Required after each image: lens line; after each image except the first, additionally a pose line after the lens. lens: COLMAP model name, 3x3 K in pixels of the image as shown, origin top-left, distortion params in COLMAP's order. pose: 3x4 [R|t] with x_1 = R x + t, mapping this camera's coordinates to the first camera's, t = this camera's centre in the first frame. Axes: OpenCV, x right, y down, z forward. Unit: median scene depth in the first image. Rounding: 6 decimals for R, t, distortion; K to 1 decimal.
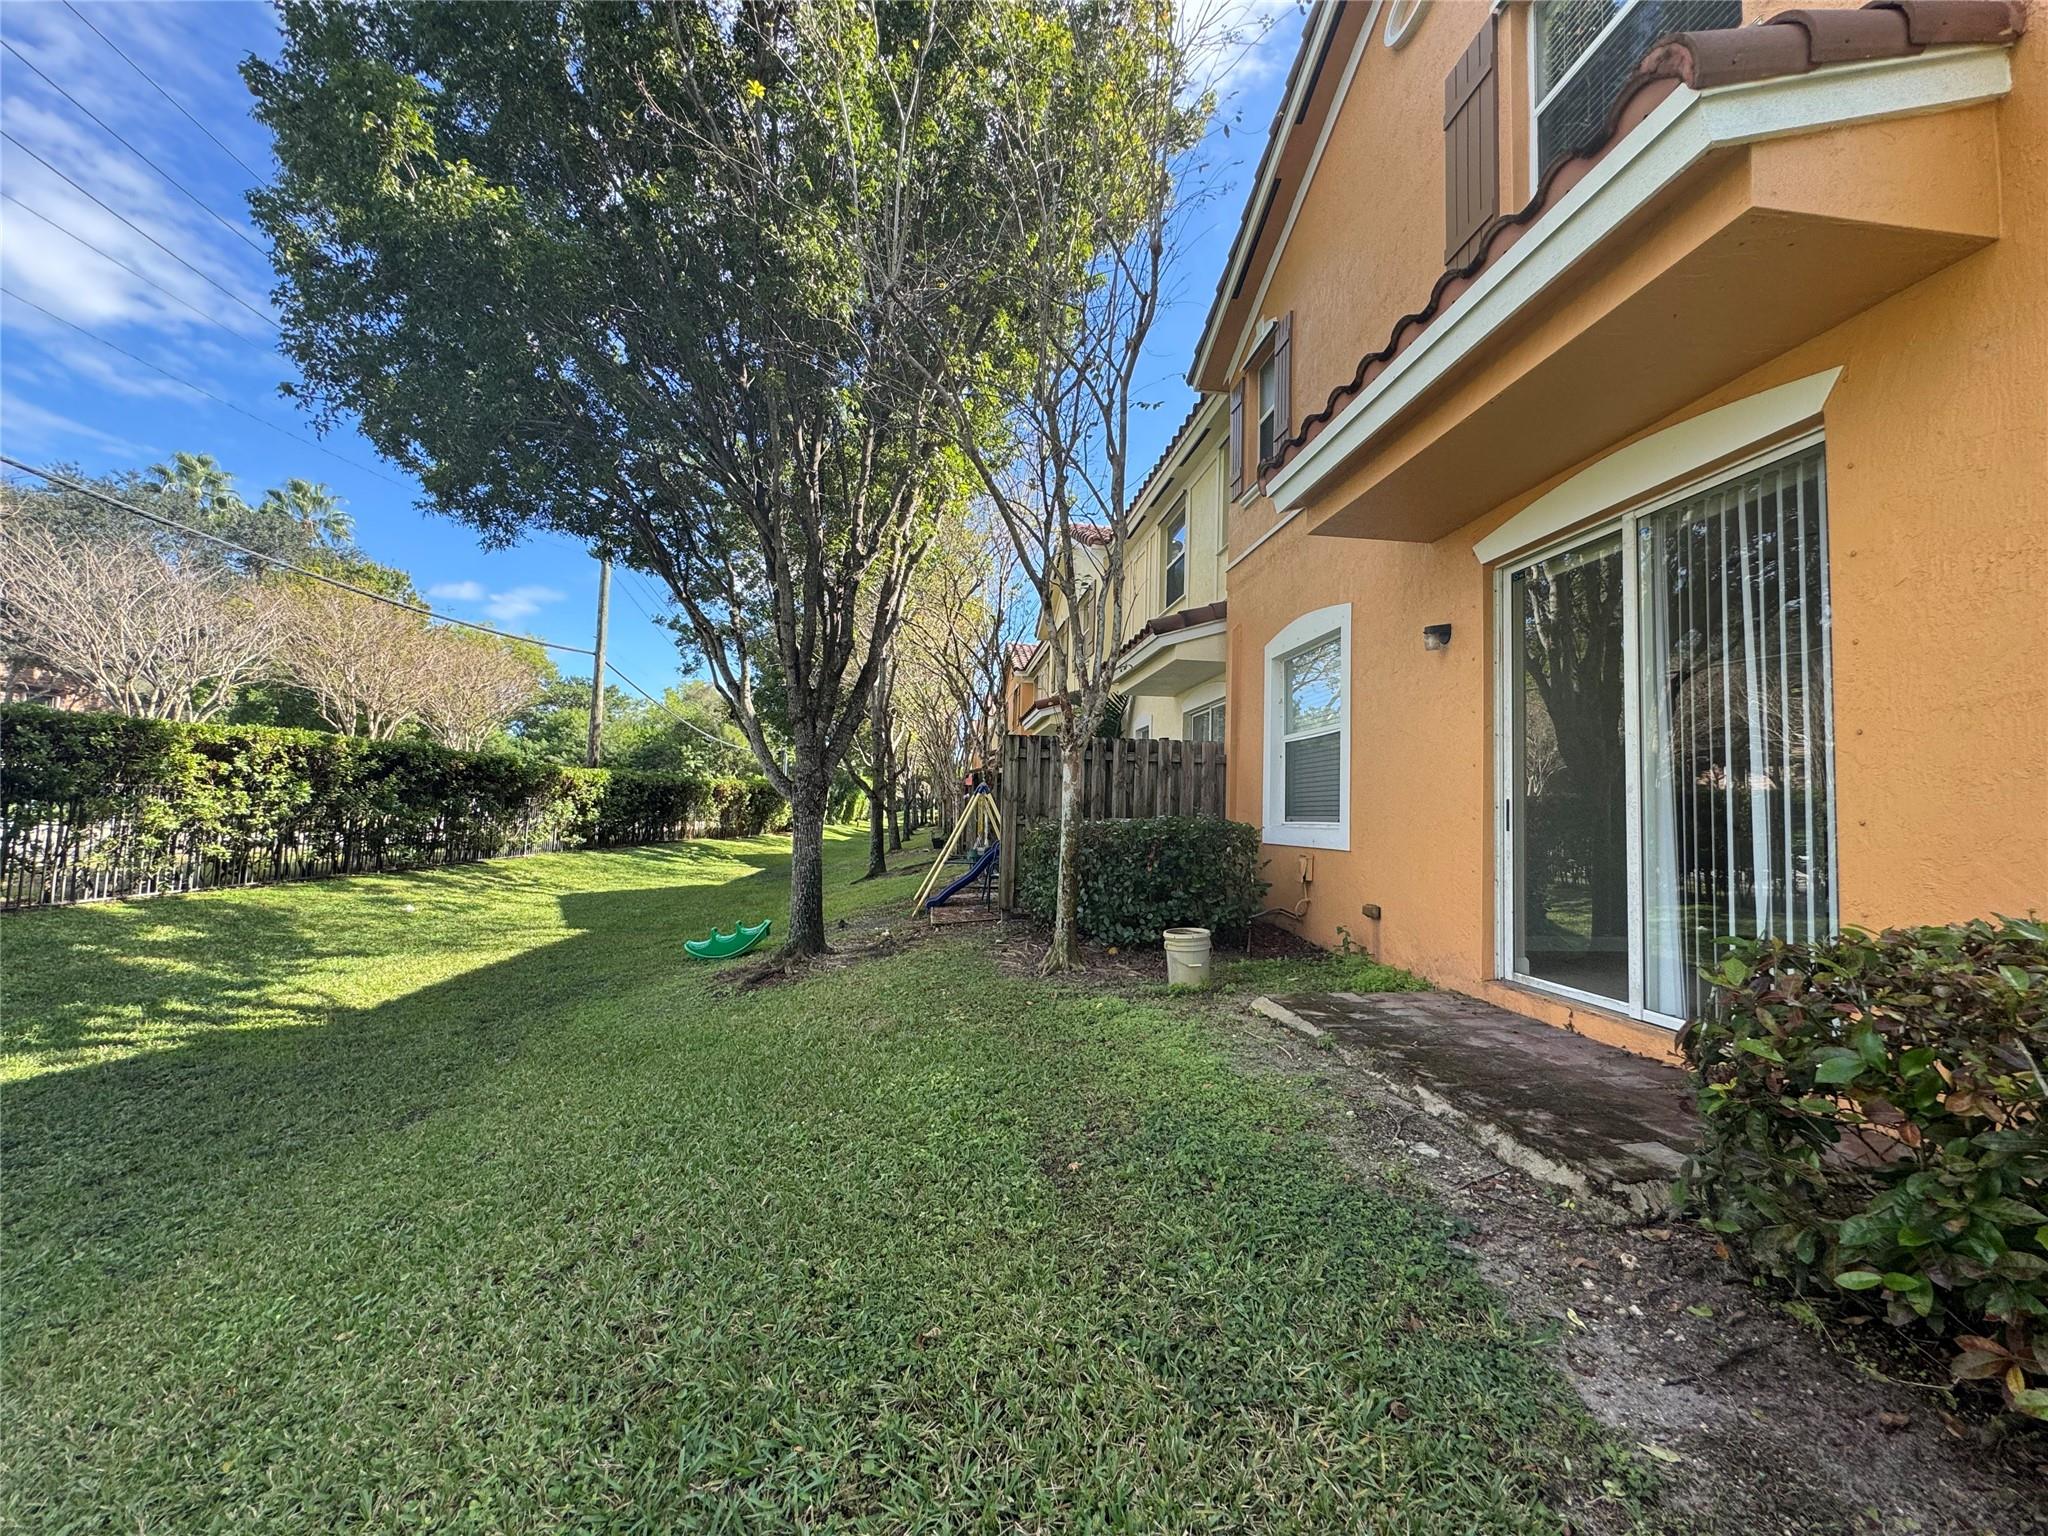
lens RADIAL K [[814.1, 0, 1024.9], [0, 814.1, 766.2], [0, 0, 1]] dist [-0.006185, 0.000641]
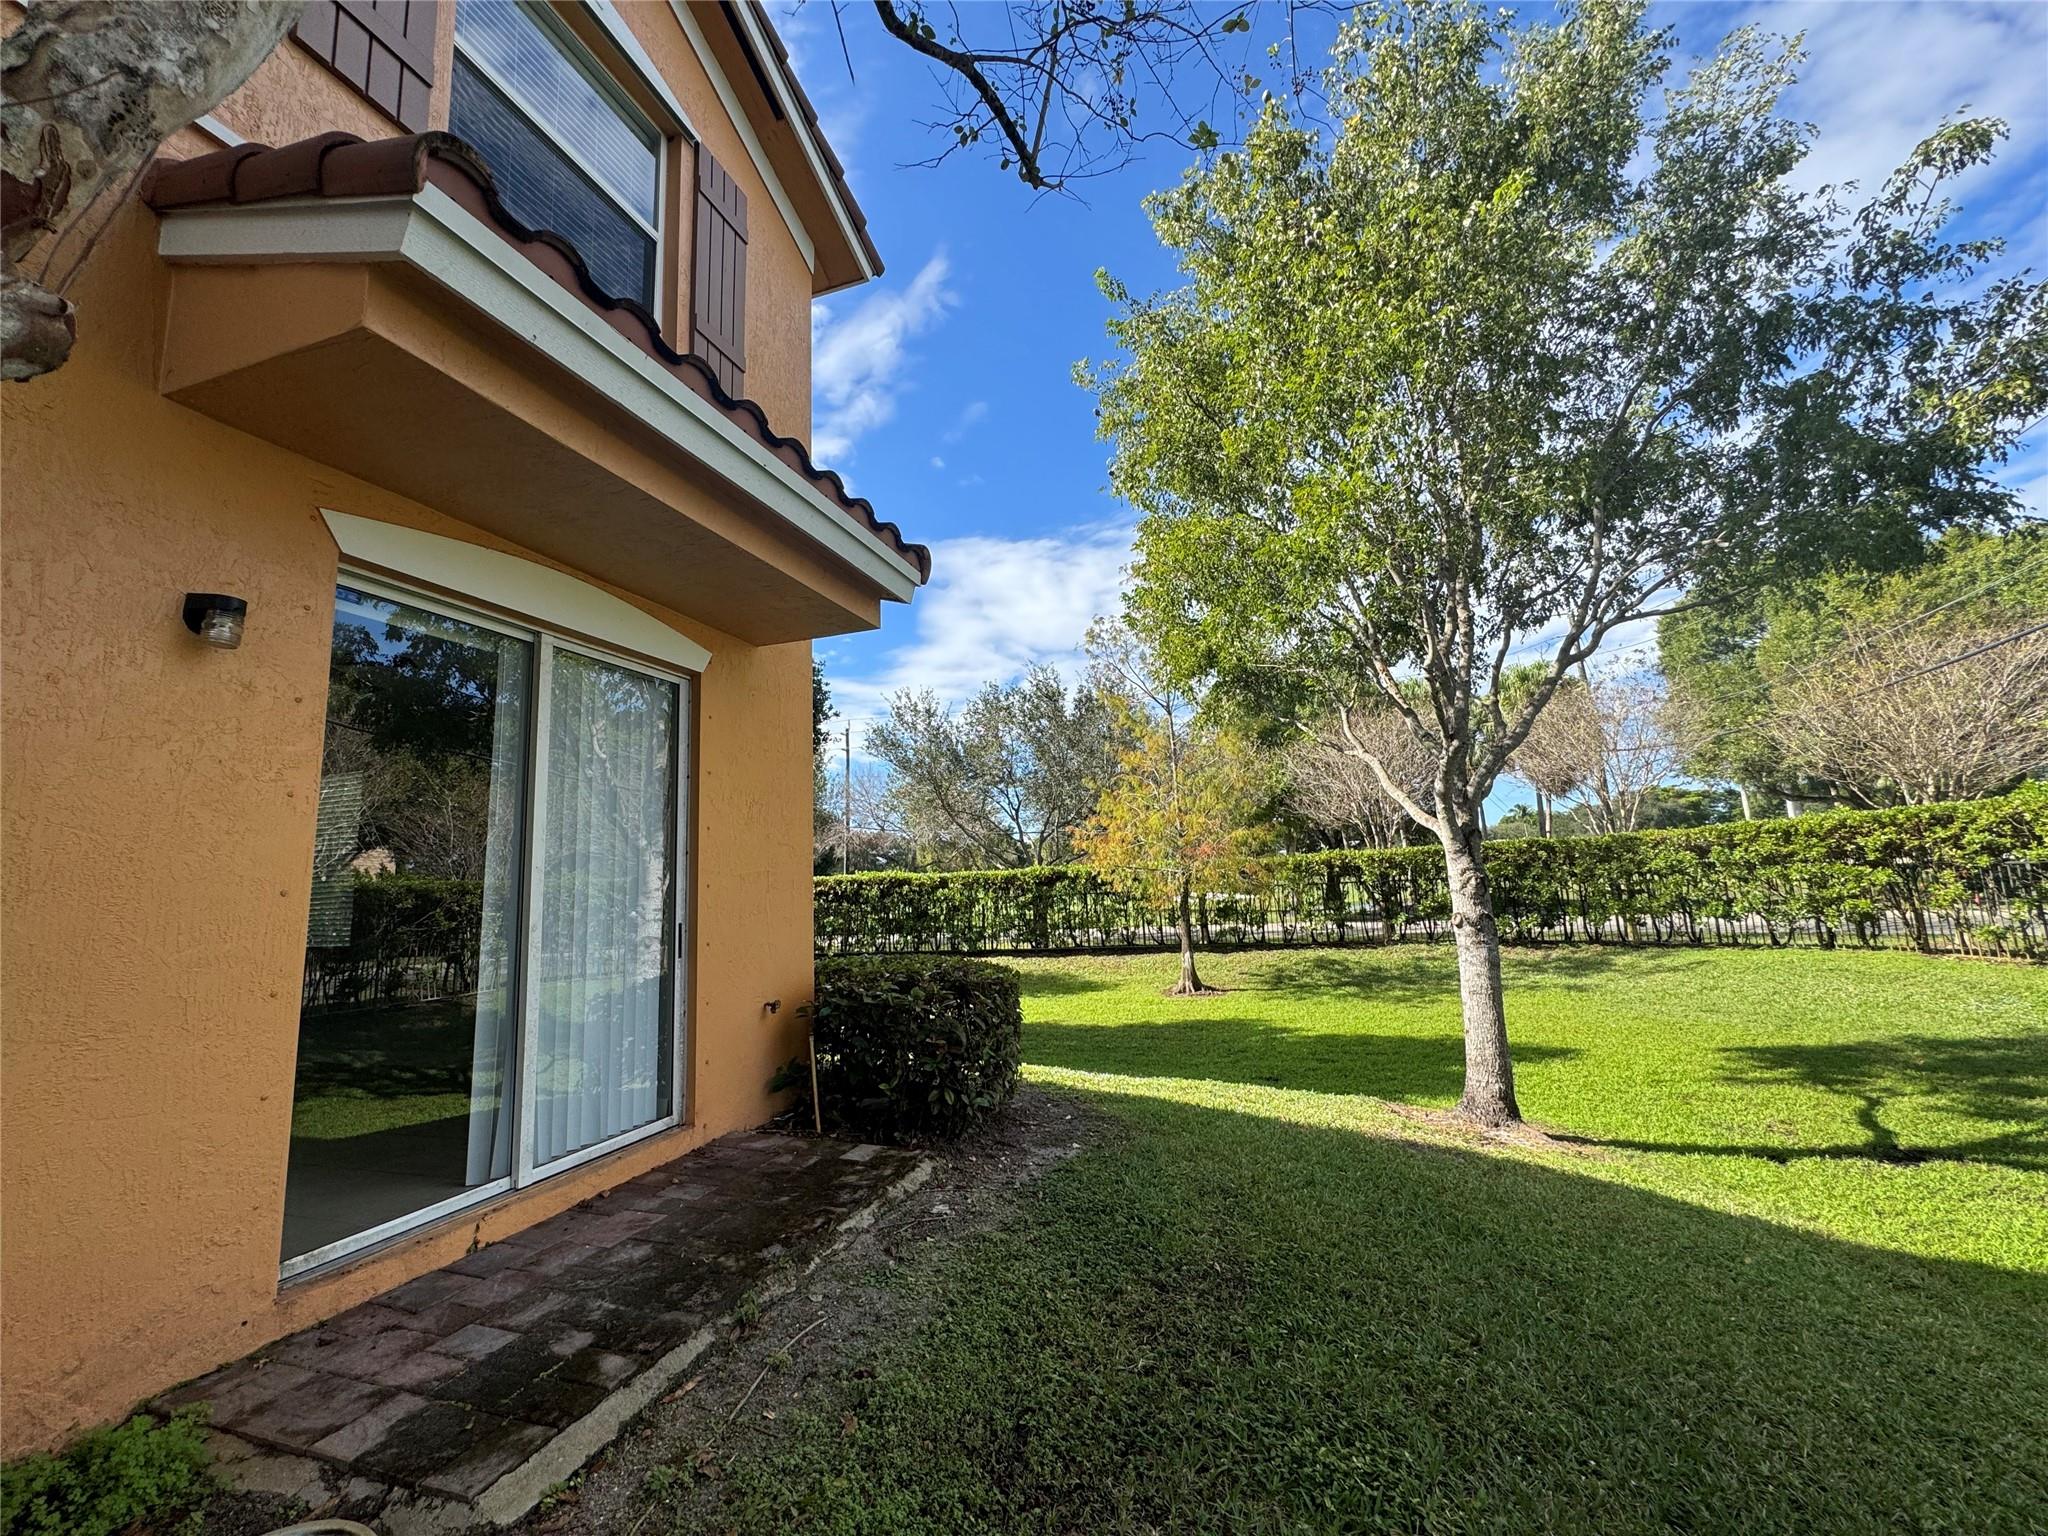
lens RADIAL K [[814.1, 0, 1024.9], [0, 814.1, 766.2], [0, 0, 1]] dist [-0.006185, 0.000641]
pose [[-0.904453, 0.071238, 0.420582, -0.142468], [-0.008920, 0.982583, -0.185612, 0.012241], [-0.426480, -0.171629, -0.888065, 1.423157]]
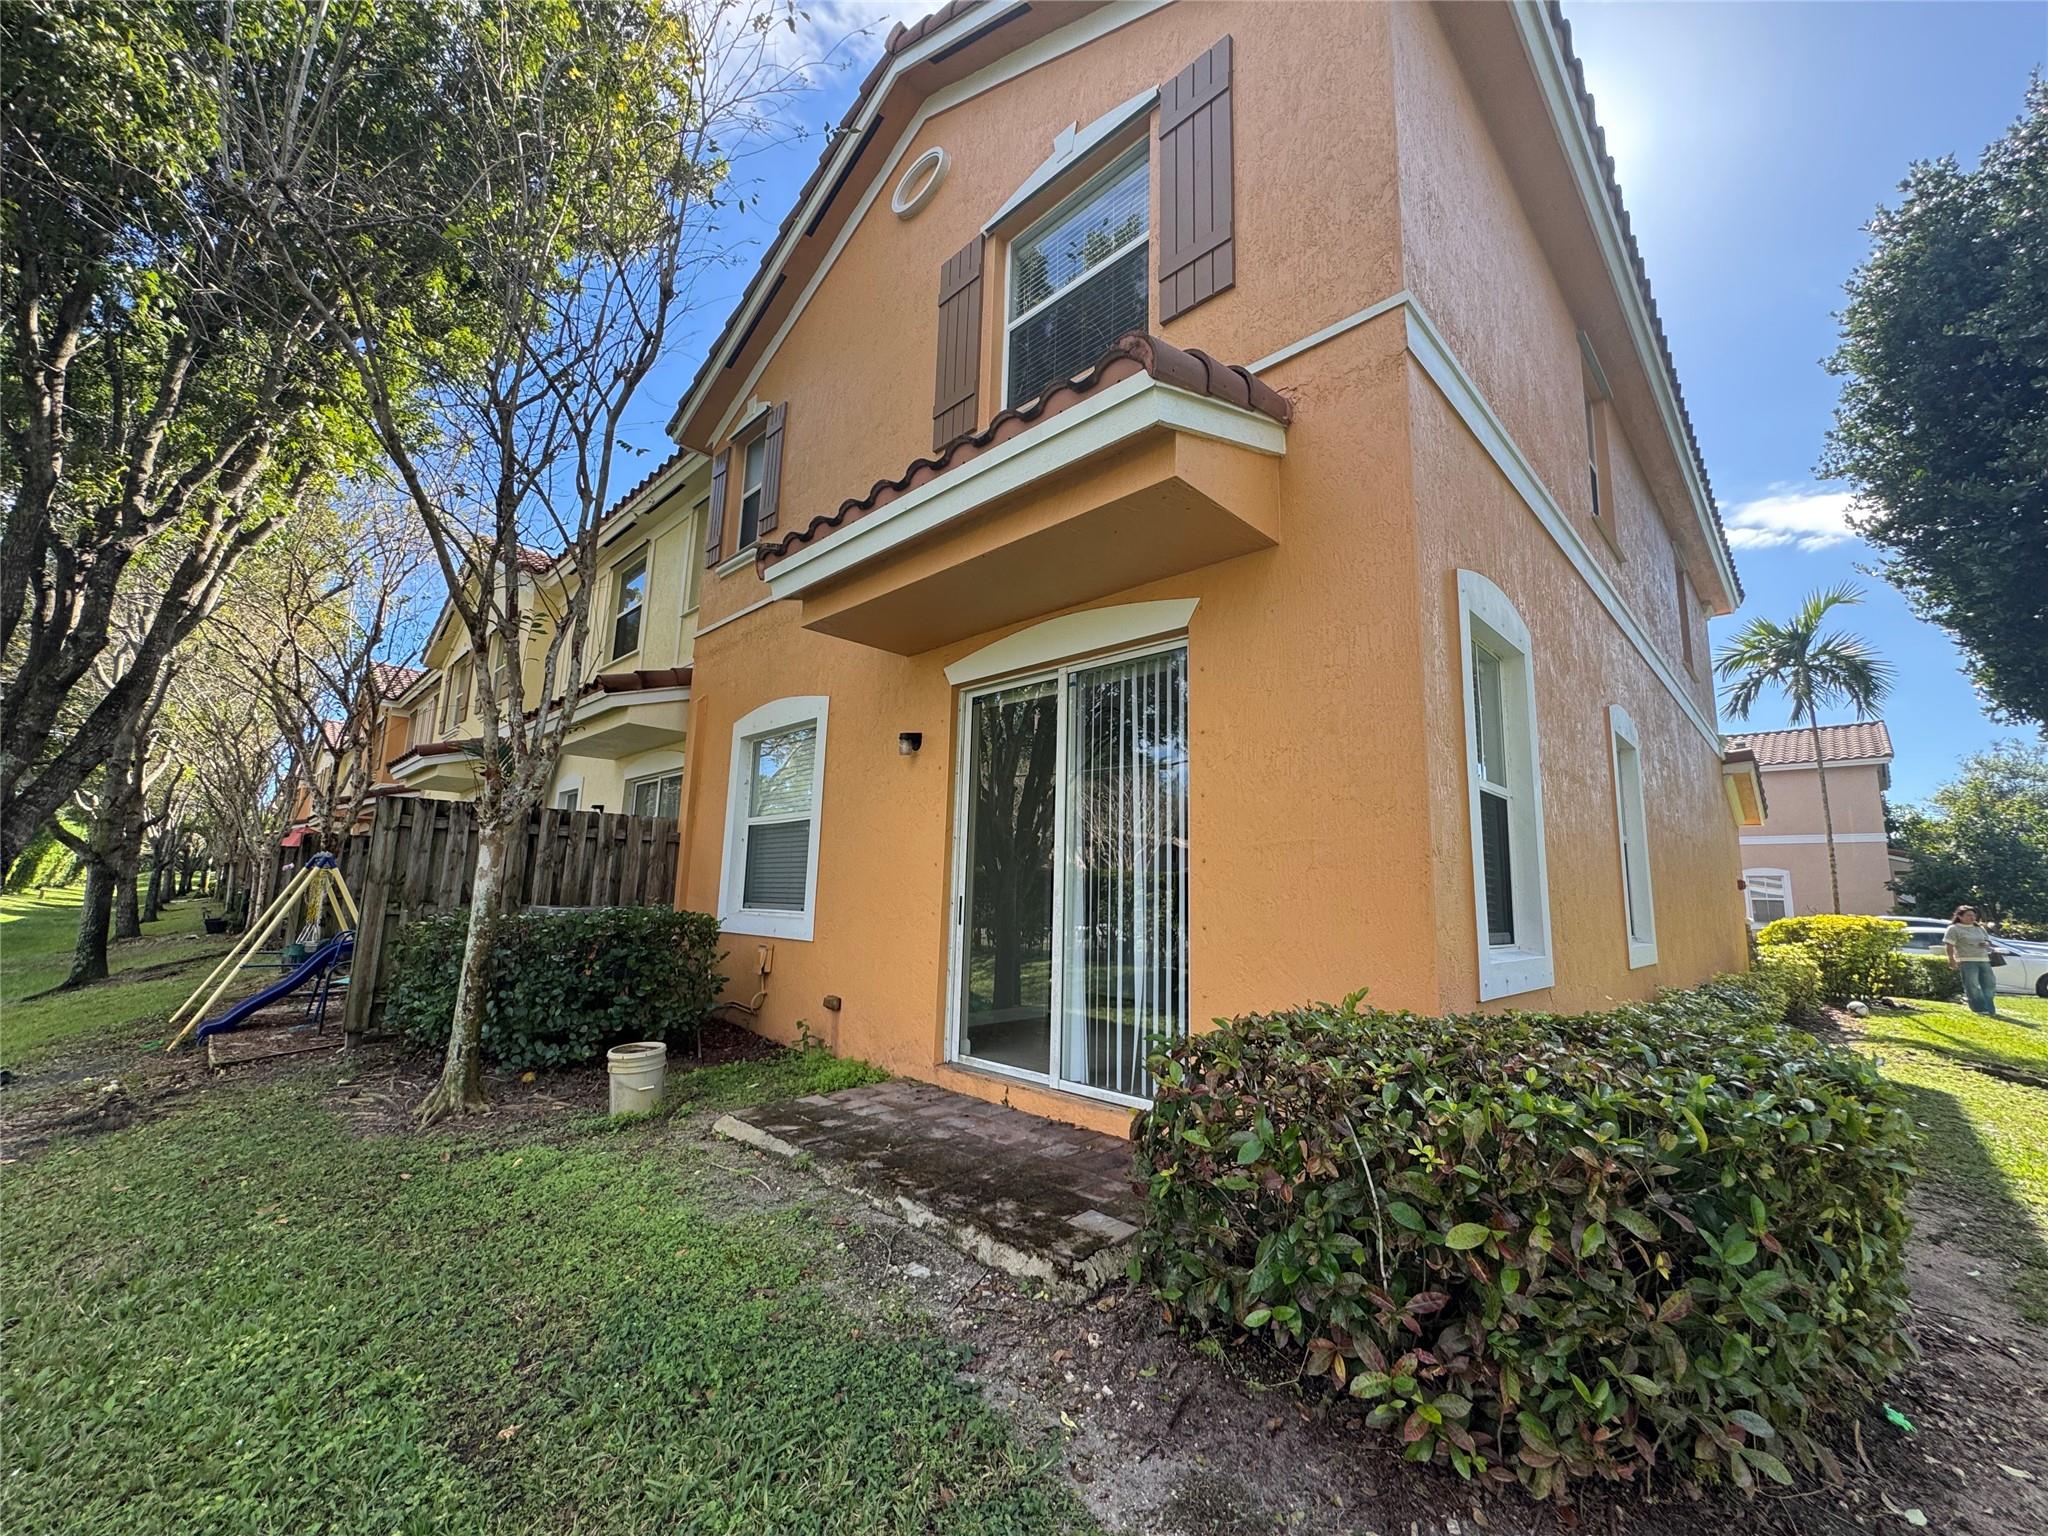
lens RADIAL K [[814.1, 0, 1024.9], [0, 814.1, 766.2], [0, 0, 1]] dist [-0.006185, 0.000641]
pose [[0.779467, 0.090501, 0.619872, -0.053163], [-0.041072, 0.994763, -0.093589, -0.038841], [-0.625096, 0.047490, 0.779102, 0.066206]]
